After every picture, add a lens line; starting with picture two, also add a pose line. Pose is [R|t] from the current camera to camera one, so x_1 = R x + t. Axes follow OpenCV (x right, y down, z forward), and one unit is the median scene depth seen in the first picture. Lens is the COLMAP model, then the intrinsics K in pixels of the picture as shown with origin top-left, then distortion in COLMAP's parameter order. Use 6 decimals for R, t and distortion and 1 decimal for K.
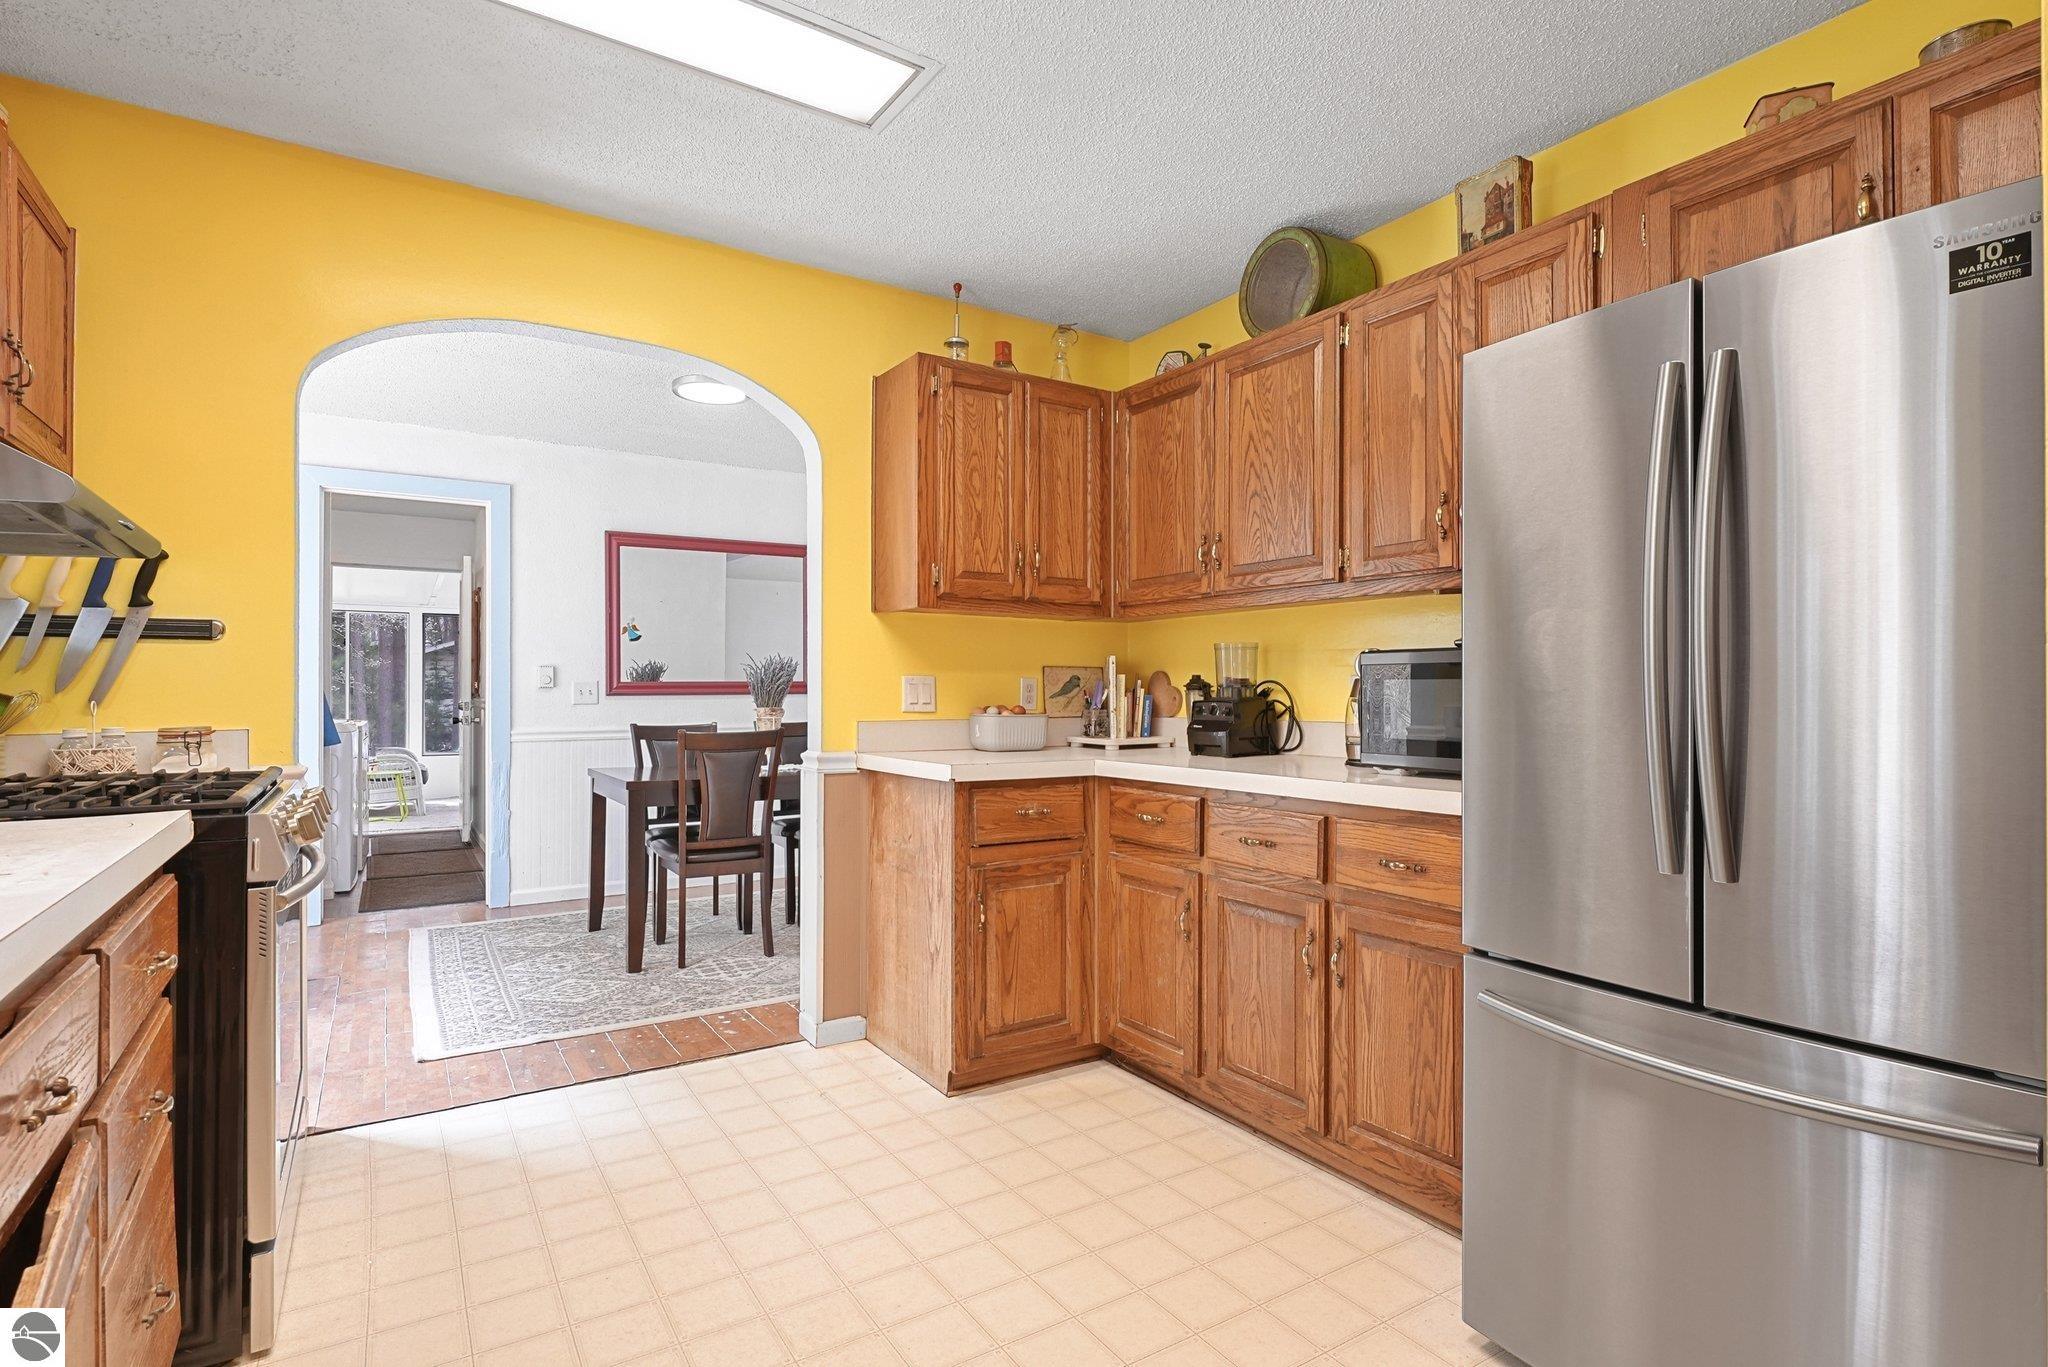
lens RADIAL K [[993.9, 0, 1021.2], [0, 993.9, 685.4], [0, 0, 1]] dist [-0.002974, -0.000345]
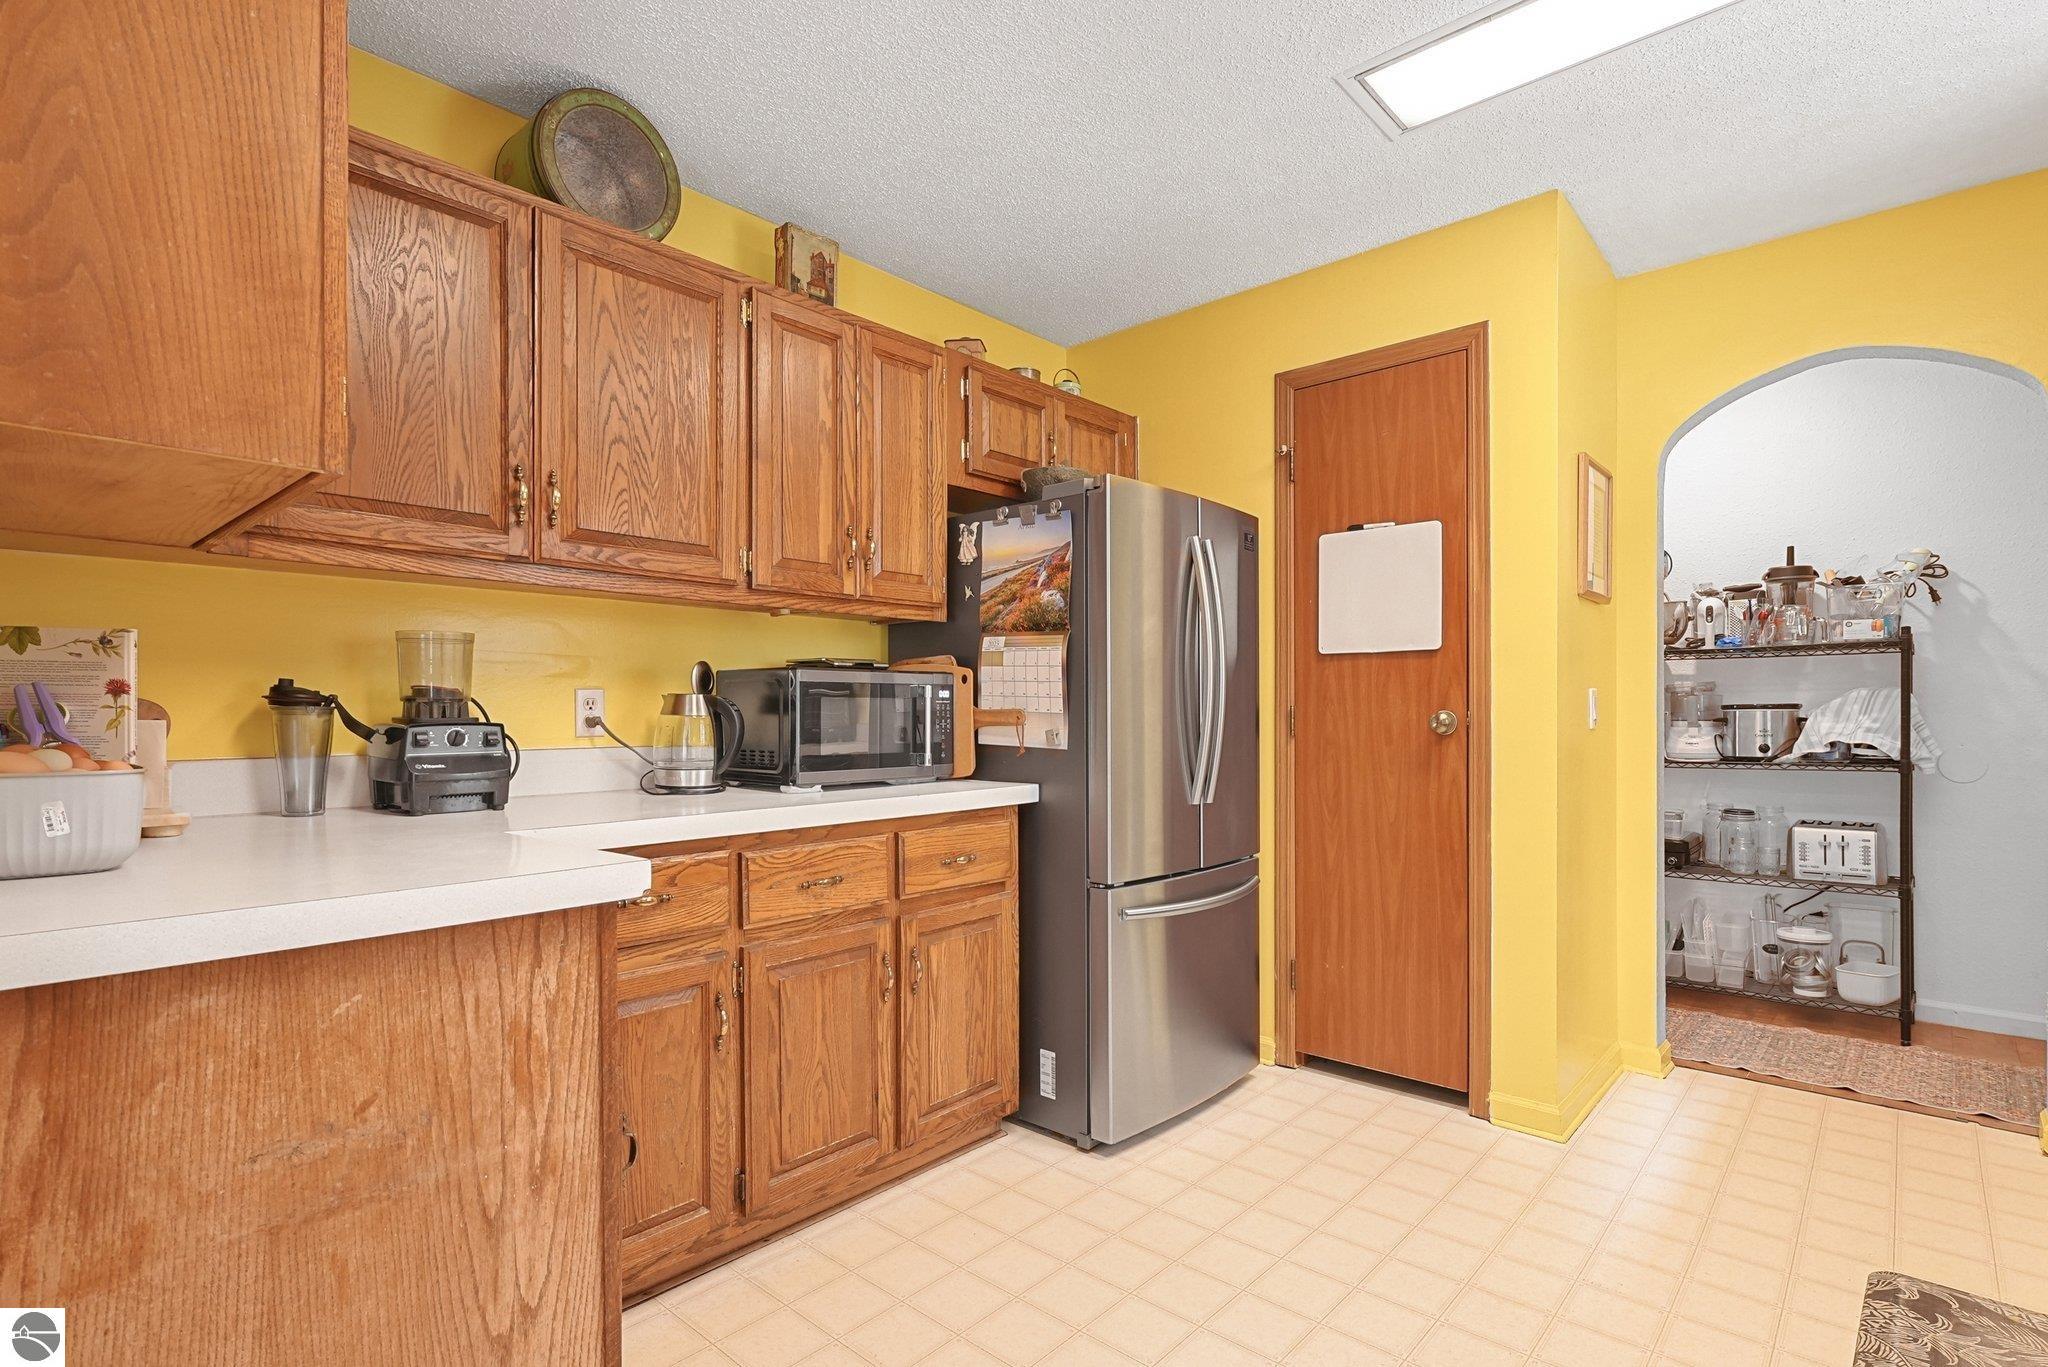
lens RADIAL K [[993.9, 0, 1021.5], [0, 993.9, 704.2], [0, 0, 1]] dist [-0.002974, -0.000345]
pose [[-0.254361, 0.001508, 0.967108, -0.603002], [-0.006315, 0.999975, -0.003221, 0.003738], [-0.967089, -0.006927, -0.254345, 0.981629]]
